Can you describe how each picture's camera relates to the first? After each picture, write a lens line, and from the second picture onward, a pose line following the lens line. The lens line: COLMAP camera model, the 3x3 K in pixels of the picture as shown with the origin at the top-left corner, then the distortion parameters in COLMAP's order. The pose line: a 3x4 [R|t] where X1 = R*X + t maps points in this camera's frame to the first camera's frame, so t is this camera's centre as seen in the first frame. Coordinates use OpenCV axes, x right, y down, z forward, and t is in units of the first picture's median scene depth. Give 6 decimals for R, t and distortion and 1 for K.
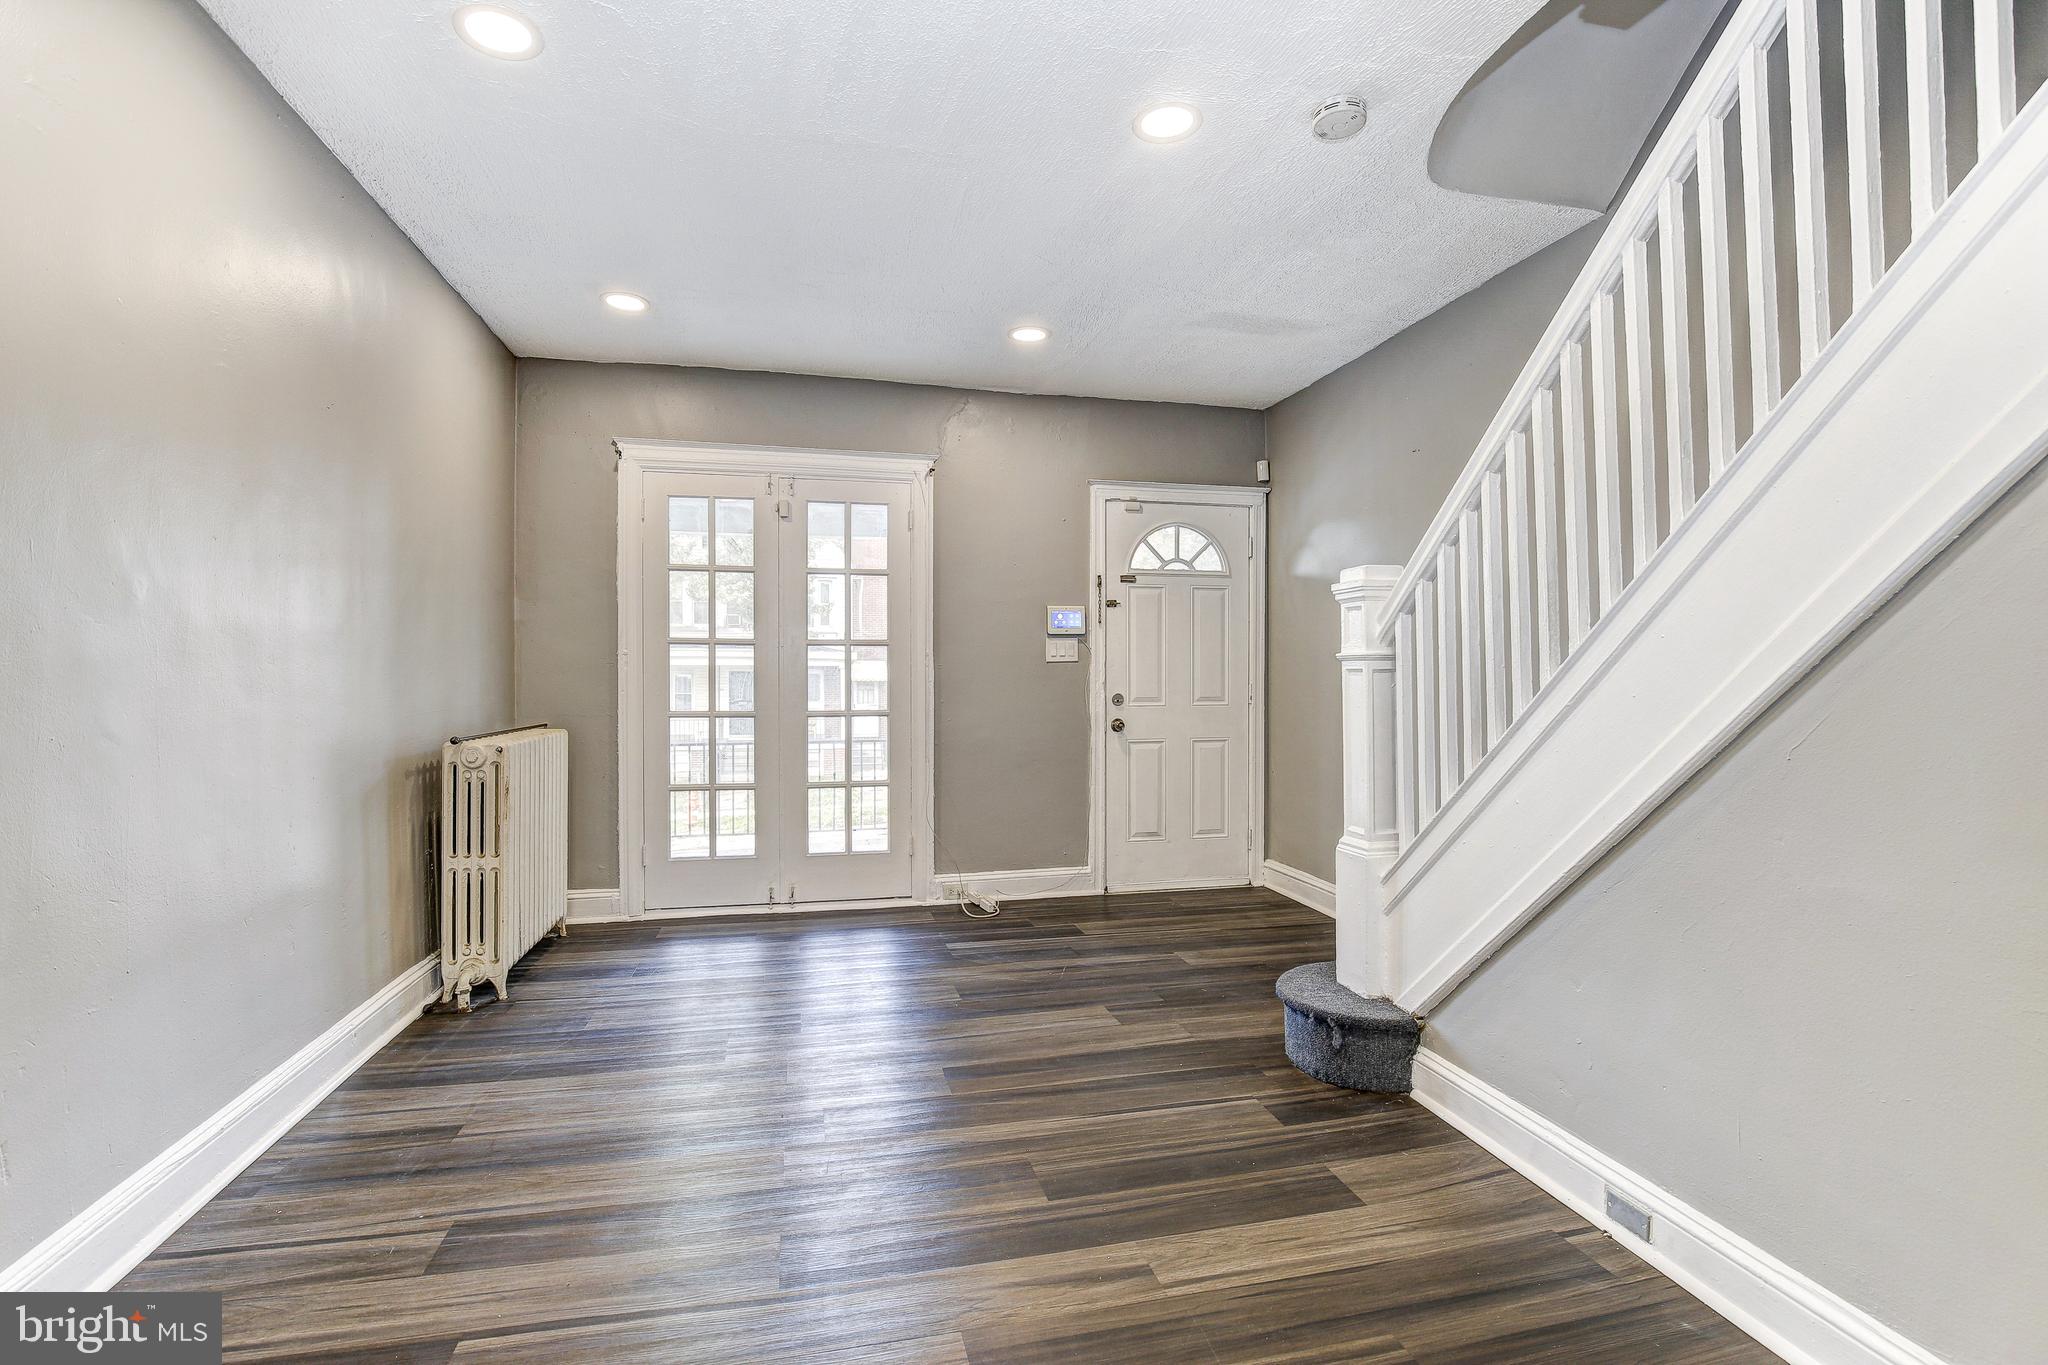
lens RADIAL K [[951.0, 0, 1028.0], [0, 951.0, 668.1], [0, 0, 1]] dist [-0.027526, 0.005866]
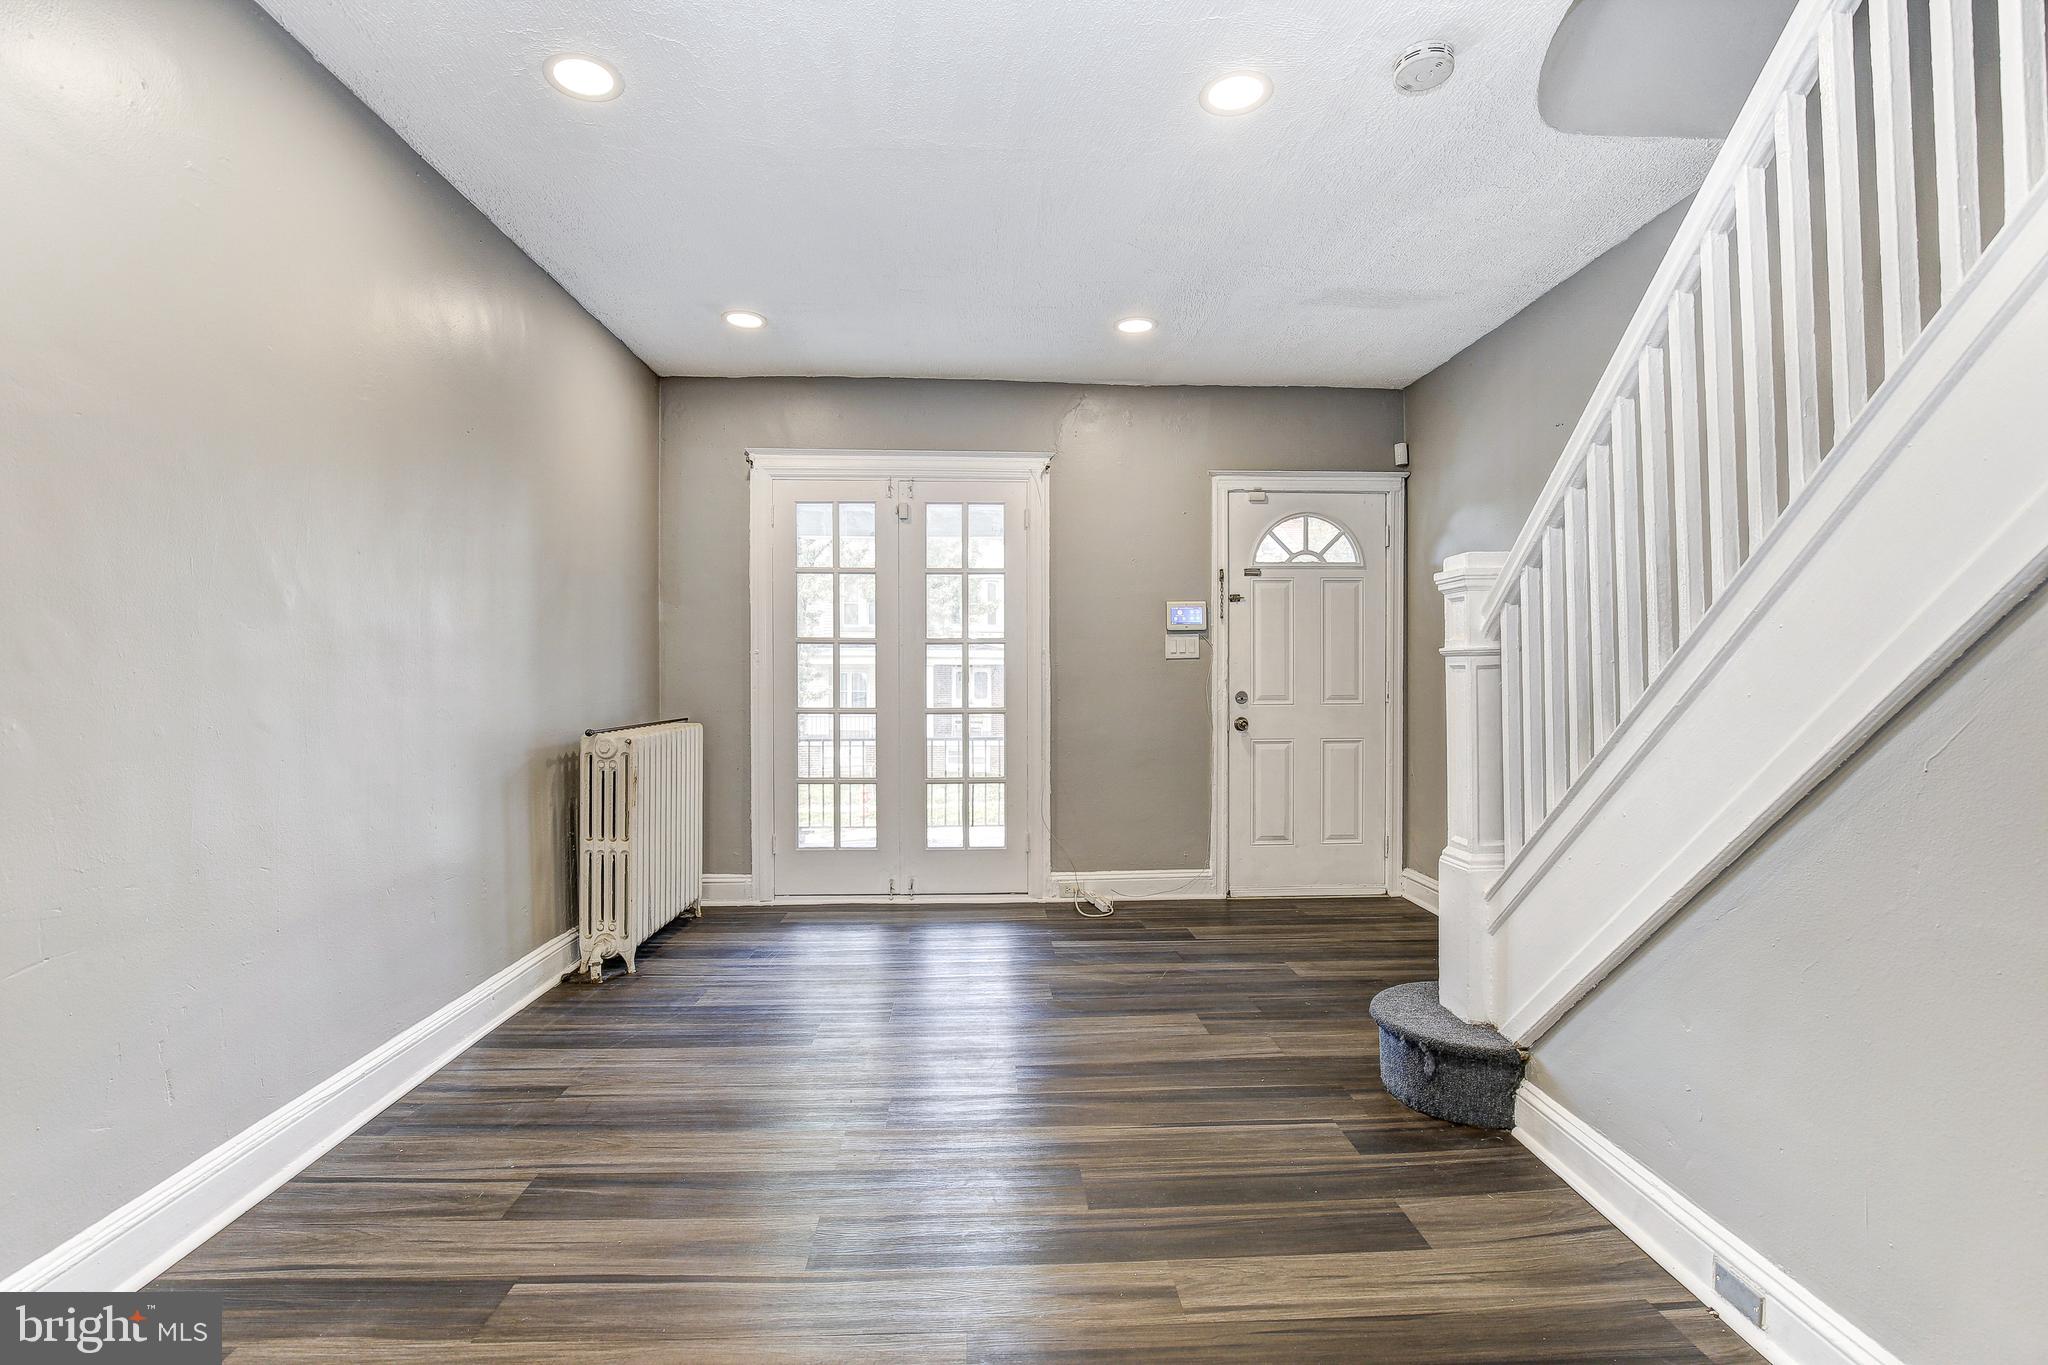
lens RADIAL K [[951.0, 0, 1019.5], [0, 951.0, 668.7], [0, 0, 1]] dist [-0.027526, 0.005866]
pose [[0.983017, -0.001790, -0.183507, 0.101205], [0.002325, 0.999994, 0.002701, 0.000929], [0.183501, -0.003082, 0.983015, 0.021100]]
